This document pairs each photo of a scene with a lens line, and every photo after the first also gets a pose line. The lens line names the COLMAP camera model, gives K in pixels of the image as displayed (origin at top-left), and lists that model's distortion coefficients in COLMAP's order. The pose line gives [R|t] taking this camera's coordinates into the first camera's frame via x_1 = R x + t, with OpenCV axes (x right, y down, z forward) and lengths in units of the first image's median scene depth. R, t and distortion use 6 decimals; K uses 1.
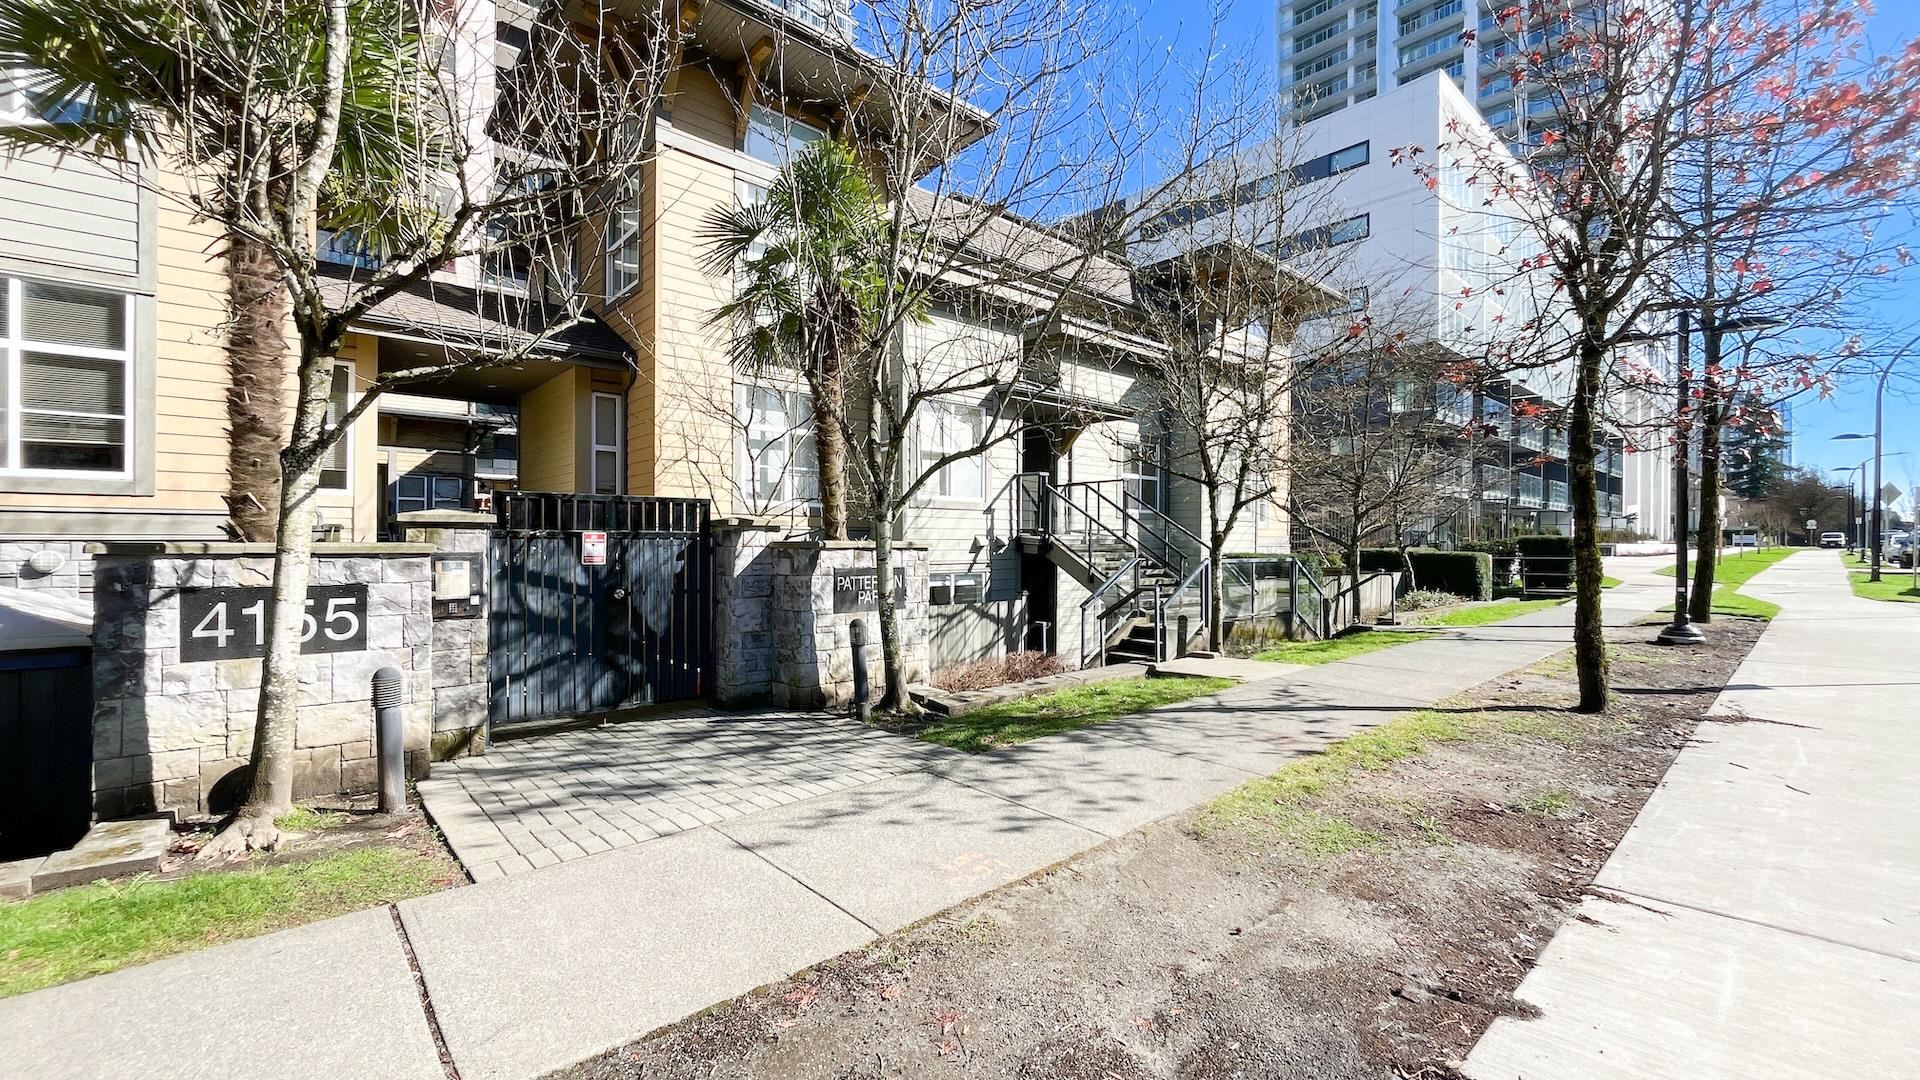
lens RADIAL K [[770.4, 0, 957.6], [0, 770.4, 543.3], [0, 0, 1]] dist [-0.003849, -0.000391]
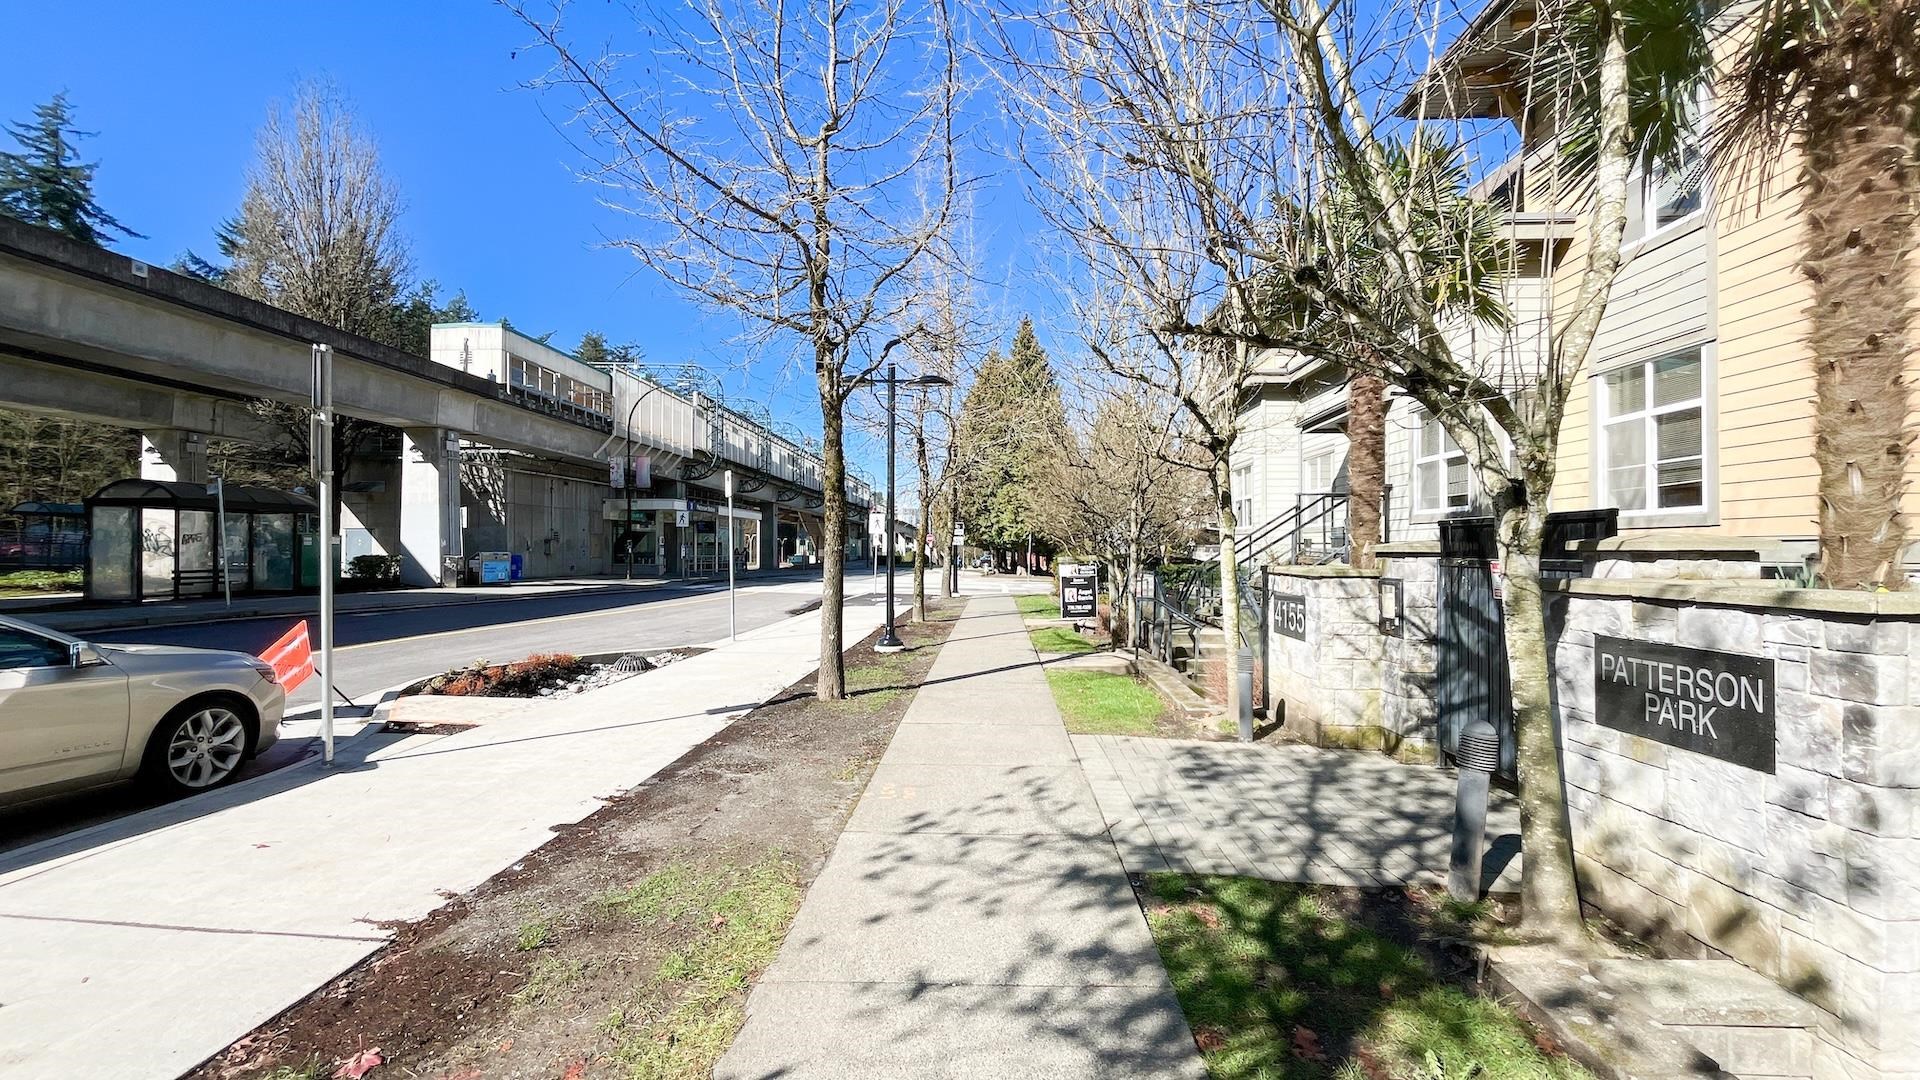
lens RADIAL K [[770.4, 0, 957.6], [0, 770.4, 543.3], [0, 0, 1]] dist [-0.003849, -0.000391]
pose [[-0.701066, -0.011819, -0.712998, 0.536424], [-0.006021, 0.999925, -0.010655, -0.021363], [0.713071, -0.003177, -0.701085, 1.145993]]
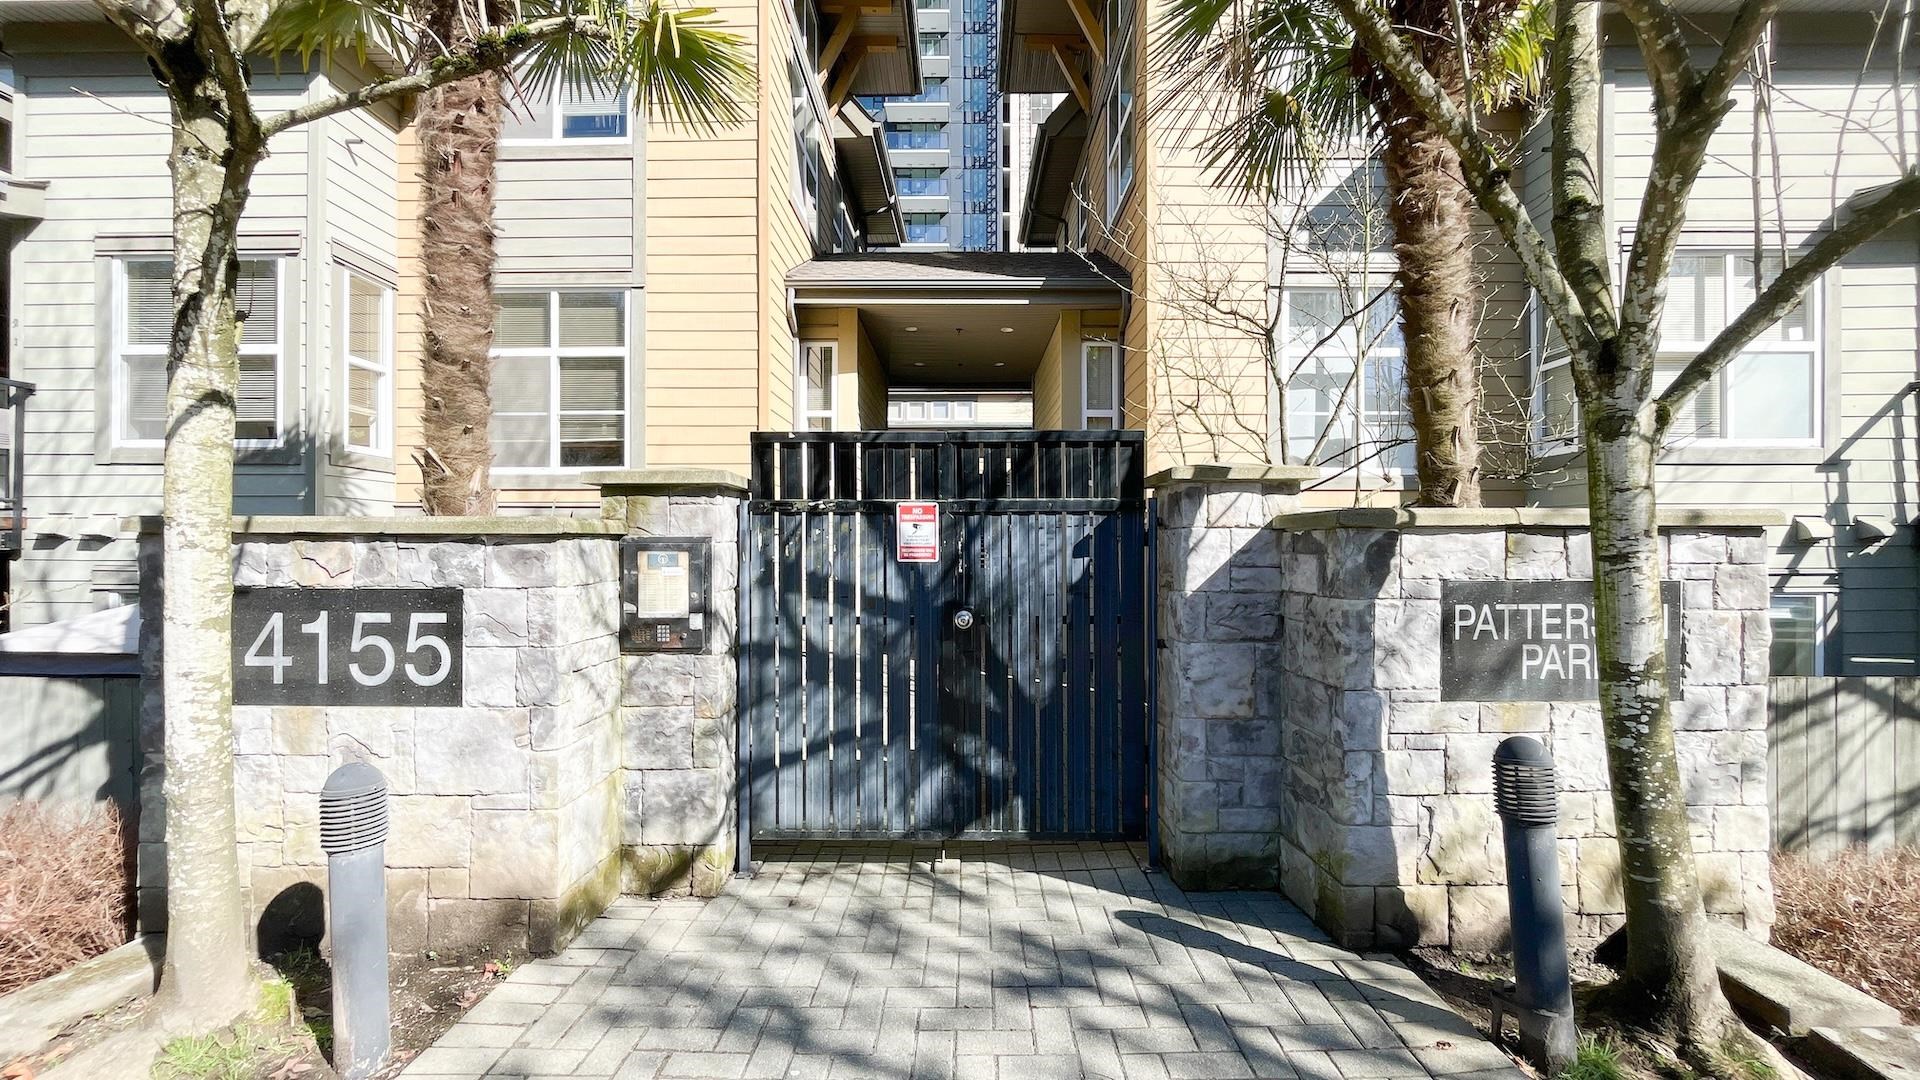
lens RADIAL K [[770.4, 0, 957.6], [0, 770.4, 543.3], [0, 0, 1]] dist [-0.003849, -0.000391]
pose [[0.741859, -0.005133, -0.670537, -0.091631], [0.001524, 0.999981, -0.005970, 0.017439], [0.670555, 0.003407, 0.741852, 0.613850]]
